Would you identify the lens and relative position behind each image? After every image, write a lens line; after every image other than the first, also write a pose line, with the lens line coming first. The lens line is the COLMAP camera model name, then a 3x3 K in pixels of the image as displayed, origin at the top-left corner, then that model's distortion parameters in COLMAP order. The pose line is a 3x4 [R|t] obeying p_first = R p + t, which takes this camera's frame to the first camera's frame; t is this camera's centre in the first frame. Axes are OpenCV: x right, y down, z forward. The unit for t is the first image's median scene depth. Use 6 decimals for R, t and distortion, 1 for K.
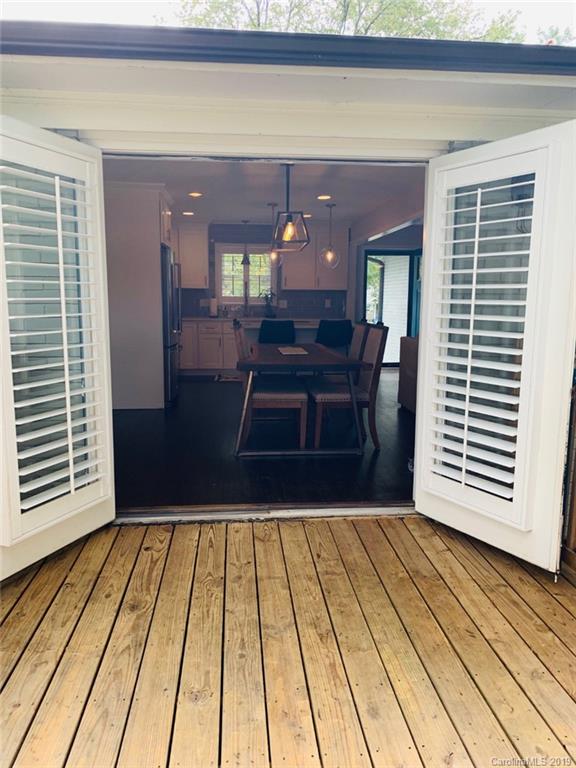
lens RADIAL K [[580.5, 0, 285.4], [0, 580.5, 381.2], [0, 0, 1]] dist [0.078328, -0.174205]
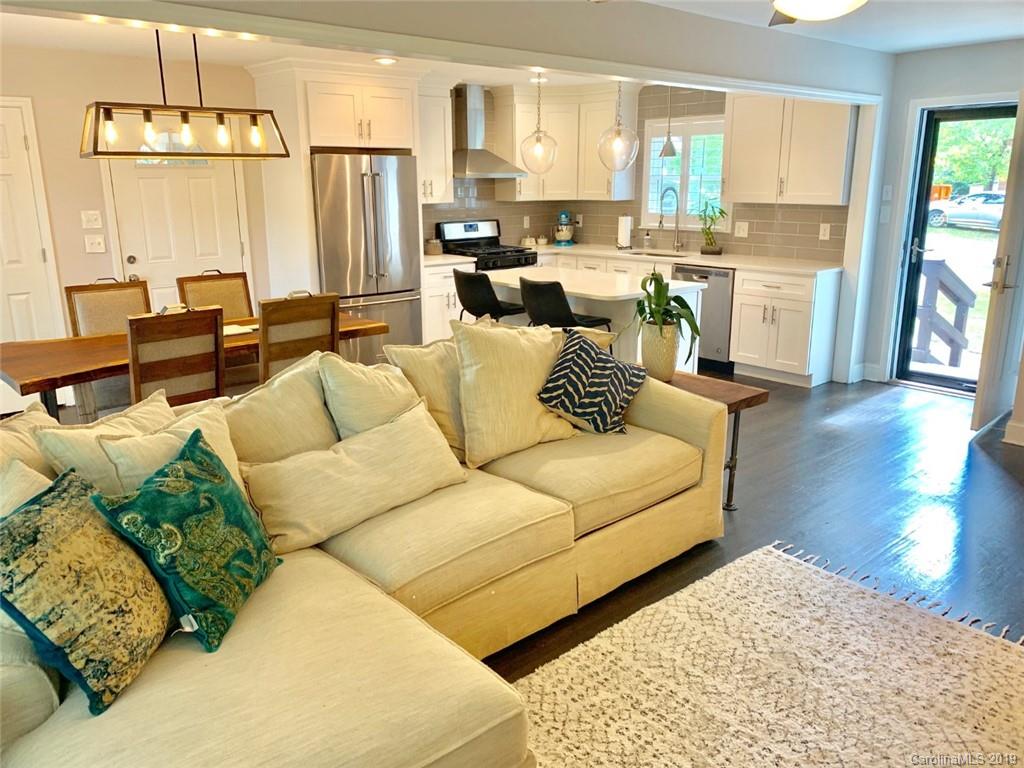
lens RADIAL K [[774.0, 0, 512.0], [0, 774.0, 384.0], [0, 0, 1]] dist [0.078328, -0.174205]
pose [[0.591171, 0.194500, -0.782743, 0.469903], [-0.114467, 0.980897, 0.157286, -0.083561], [0.798383, -0.003385, 0.602141, 0.411299]]
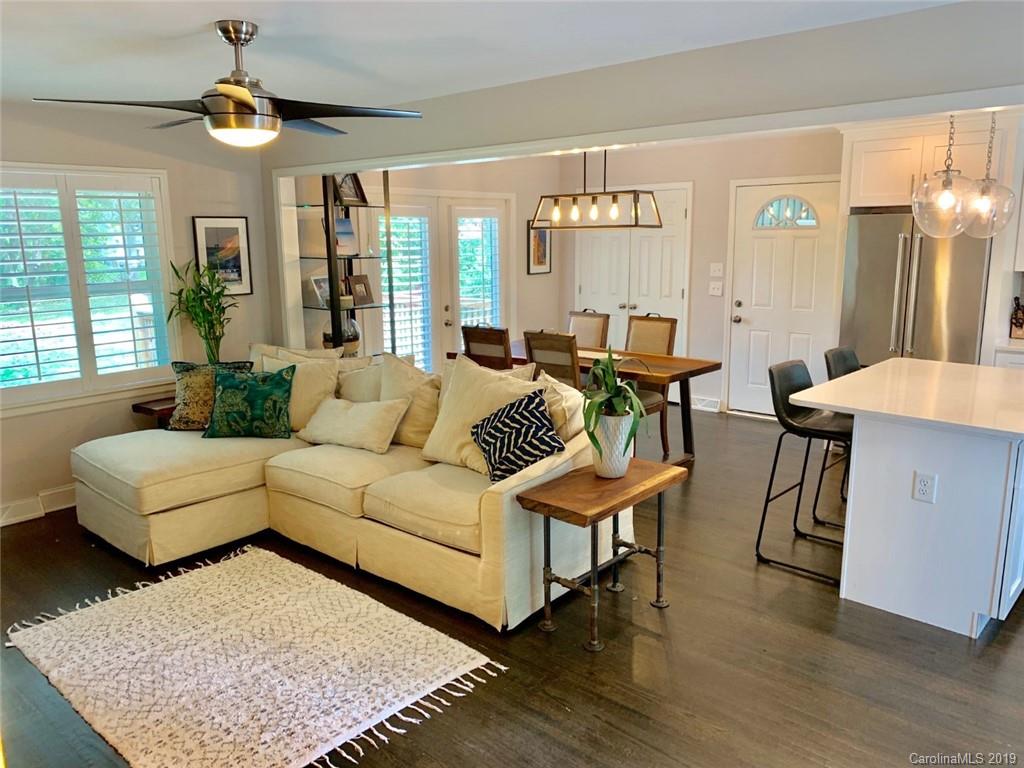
lens RADIAL K [[782.0, 0, 512.0], [0, 782.0, 384.0], [0, 0, 1]] dist [0.047023, -0.049455]
pose [[-0.731582, 0.128632, -0.669508, 0.468761], [-0.098991, 0.951589, 0.290997, -0.173636], [0.674528, 0.279164, -0.683432, 0.932924]]
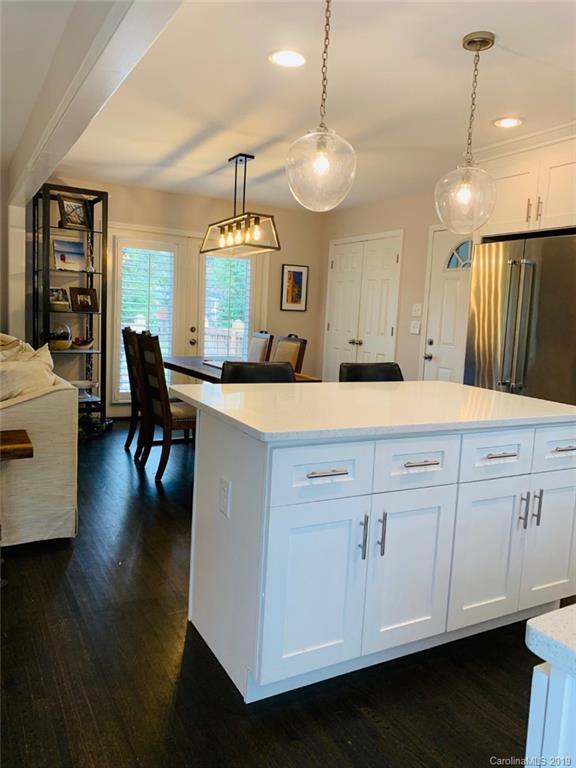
lens RADIAL K [[581.5, 0, 288.0], [0, 581.5, 384.0], [0, 0, 1]] dist [0.161868, -0.384835]
pose [[-0.913027, -0.004363, -0.407876, 0.166994], [-0.119396, 0.959006, 0.257007, -0.143481], [0.390034, 0.283353, -0.876119, 1.017971]]
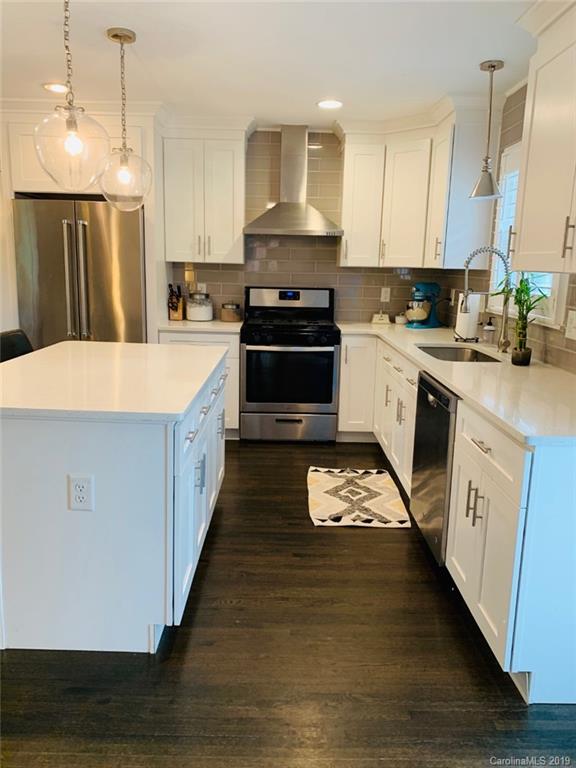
lens RADIAL K [[580.5, 0, 285.4], [0, 580.5, 381.2], [0, 0, 1]] dist [0.078328, -0.174205]
pose [[-0.081705, 0.185758, -0.979193, 0.295157], [-0.182398, 0.963098, 0.197925, -0.139207], [0.979824, 0.194774, -0.044808, 0.902774]]
